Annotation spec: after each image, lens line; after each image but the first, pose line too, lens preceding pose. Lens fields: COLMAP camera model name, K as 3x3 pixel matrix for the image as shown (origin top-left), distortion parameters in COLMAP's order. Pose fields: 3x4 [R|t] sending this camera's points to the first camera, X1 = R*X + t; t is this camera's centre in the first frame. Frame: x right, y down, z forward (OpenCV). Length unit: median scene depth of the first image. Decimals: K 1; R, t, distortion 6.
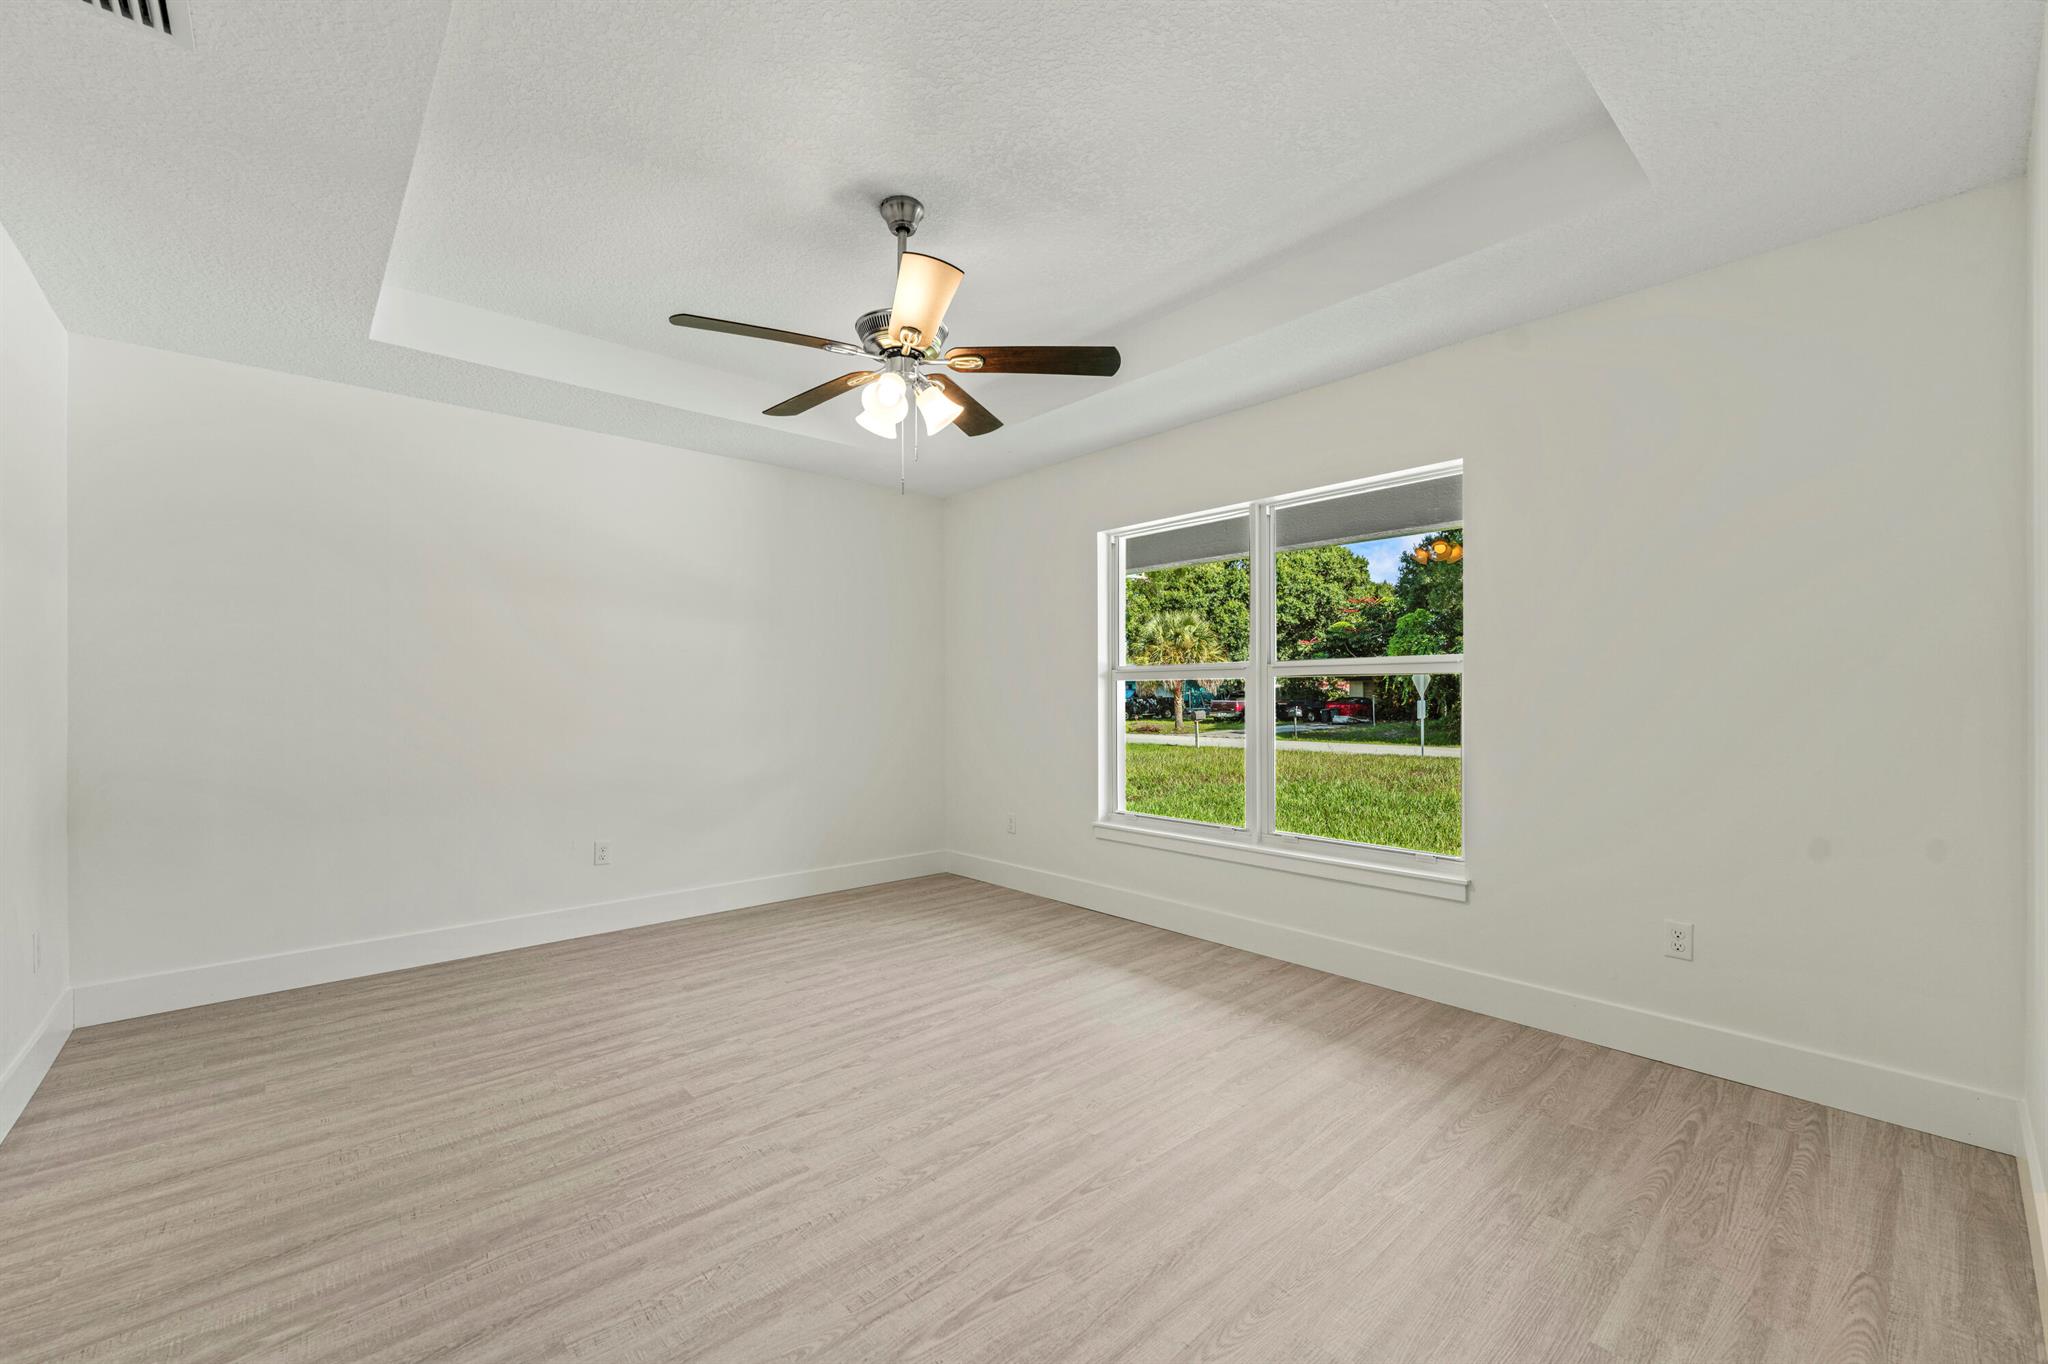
lens RADIAL K [[829.1, 0, 1023.0], [0, 829.1, 692.2], [0, 0, 1]] dist [-0.000715, -0.000770]
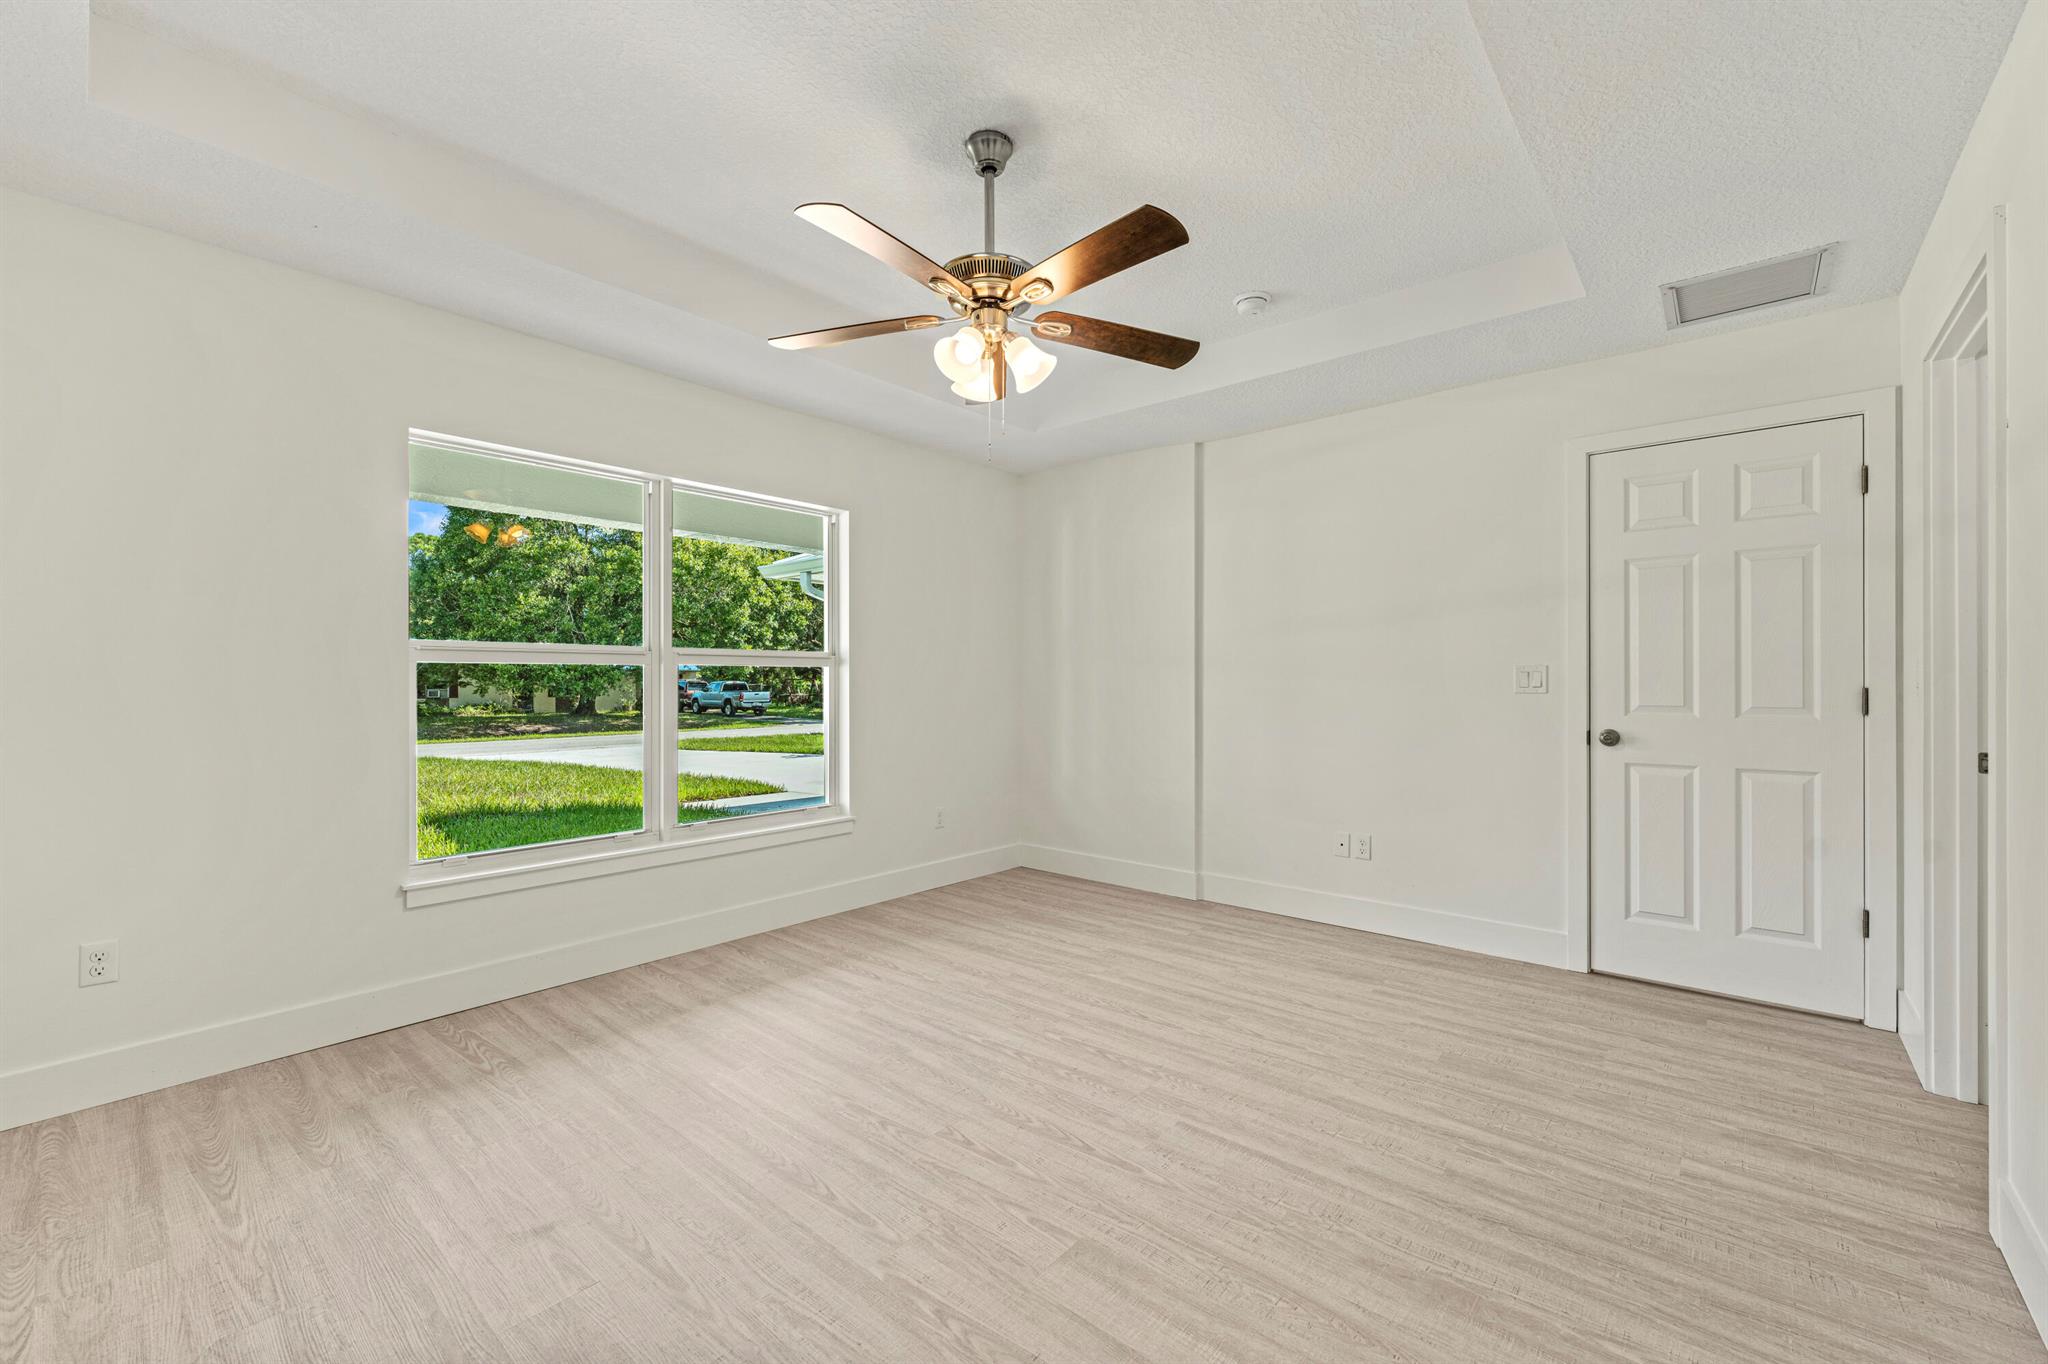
lens RADIAL K [[829.1, 0, 1016.2], [0, 829.1, 676.3], [0, 0, 1]] dist [-0.000715, -0.000770]
pose [[-0.126196, 0.007092, 0.991980, -0.929493], [0.000719, 0.999975, -0.007058, 0.004160], [-0.992005, -0.000178, -0.126198, 0.961304]]
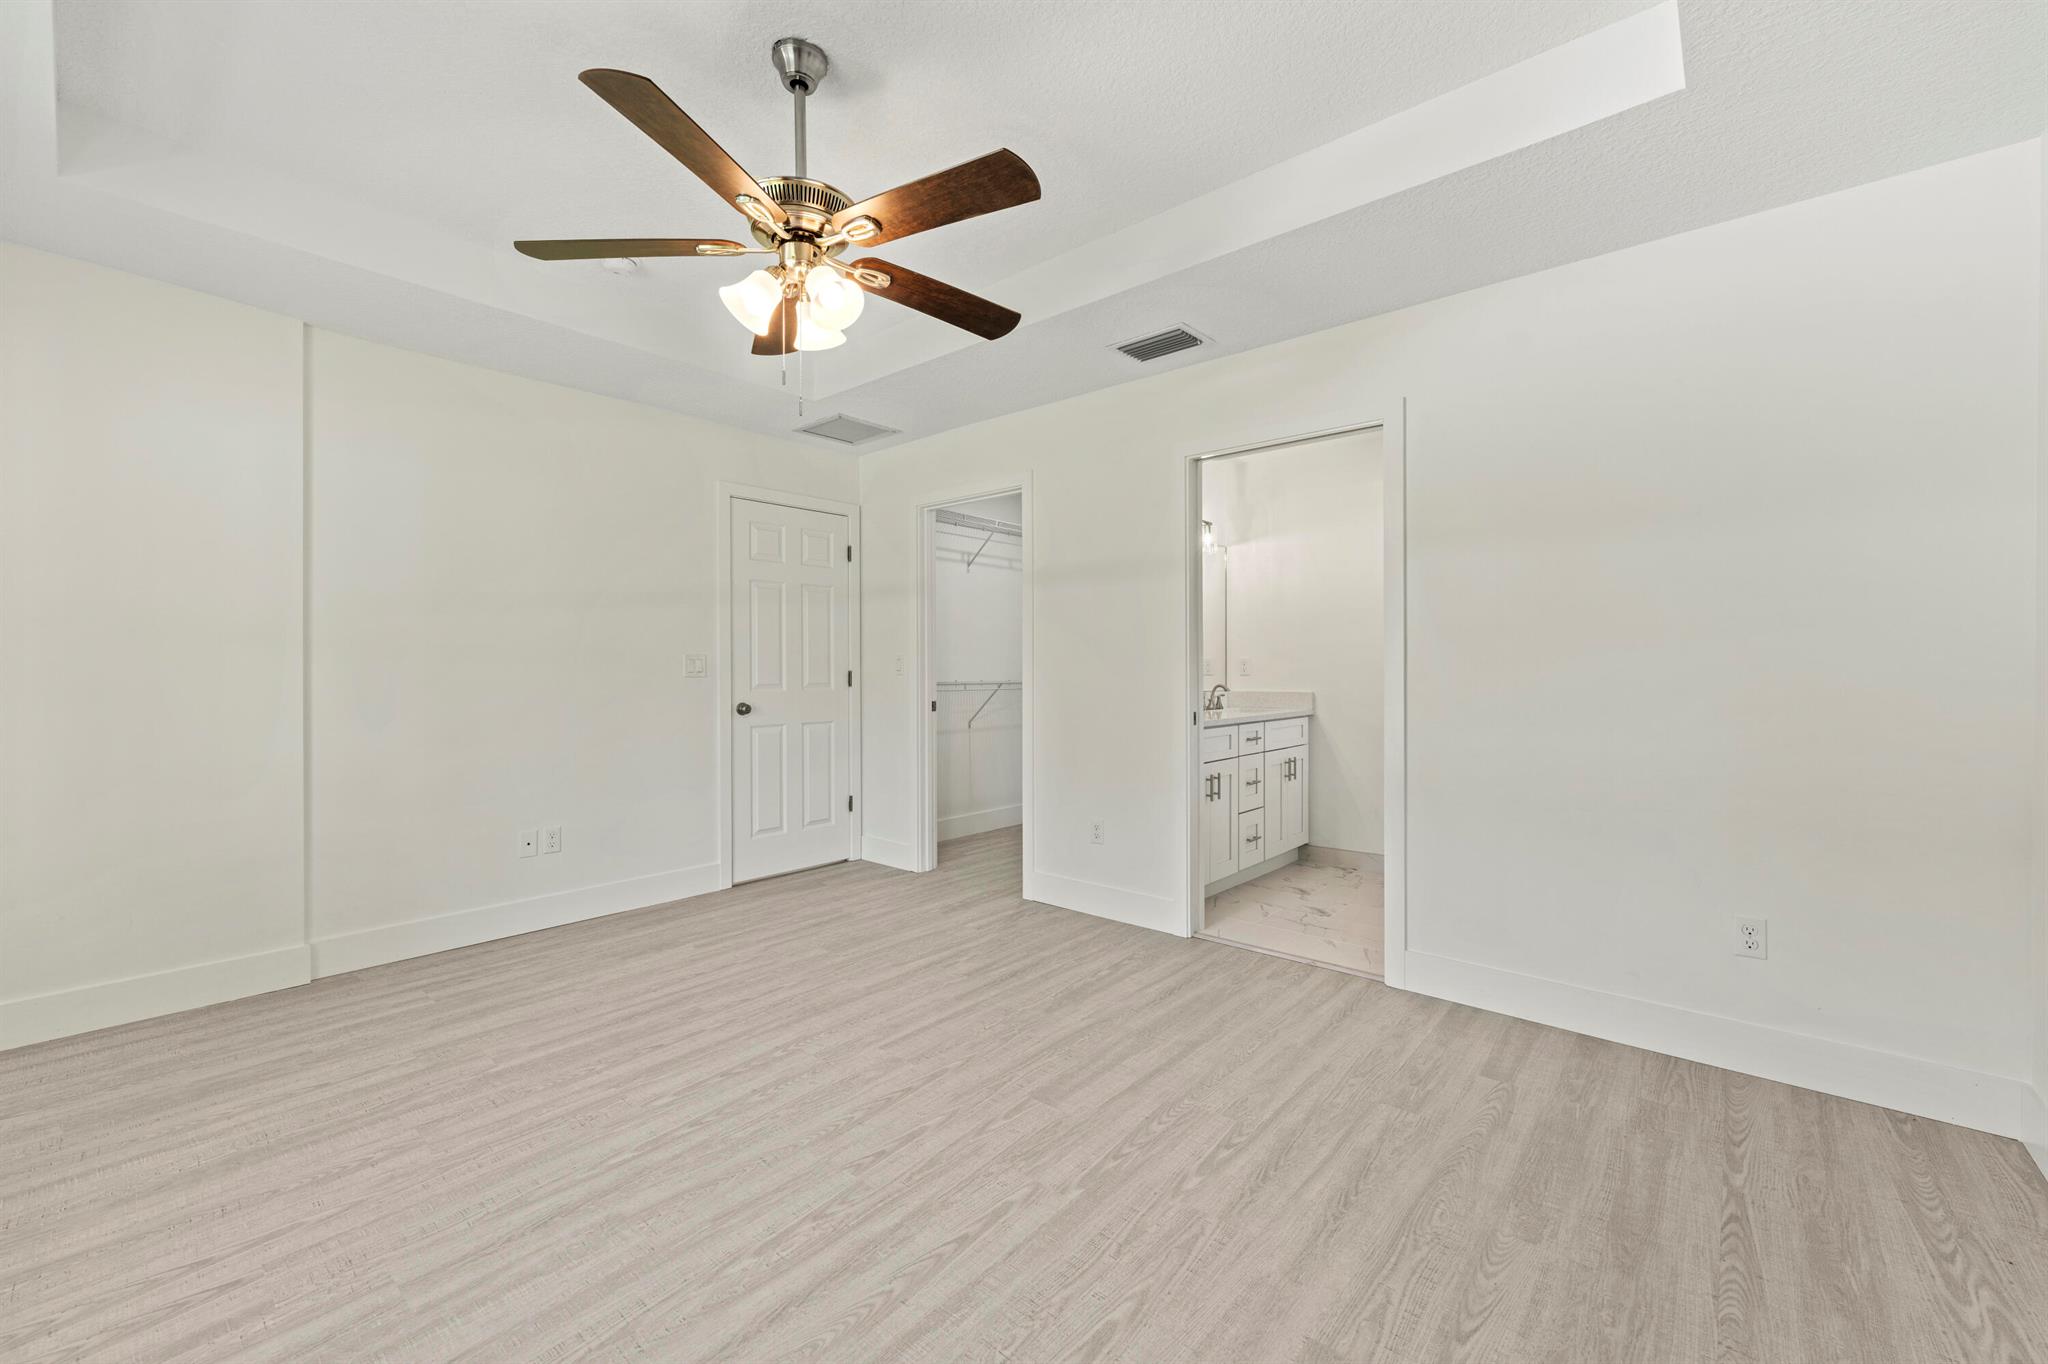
lens RADIAL K [[829.1, 0, 1026.0], [0, 829.1, 683.9], [0, 0, 1]] dist [-0.000715, -0.000770]
pose [[-0.991286, 0.005884, -0.131599, -0.226303], [0.003081, 0.999764, 0.021497, 0.002219], [0.131694, 0.020905, -0.991070, 1.609110]]
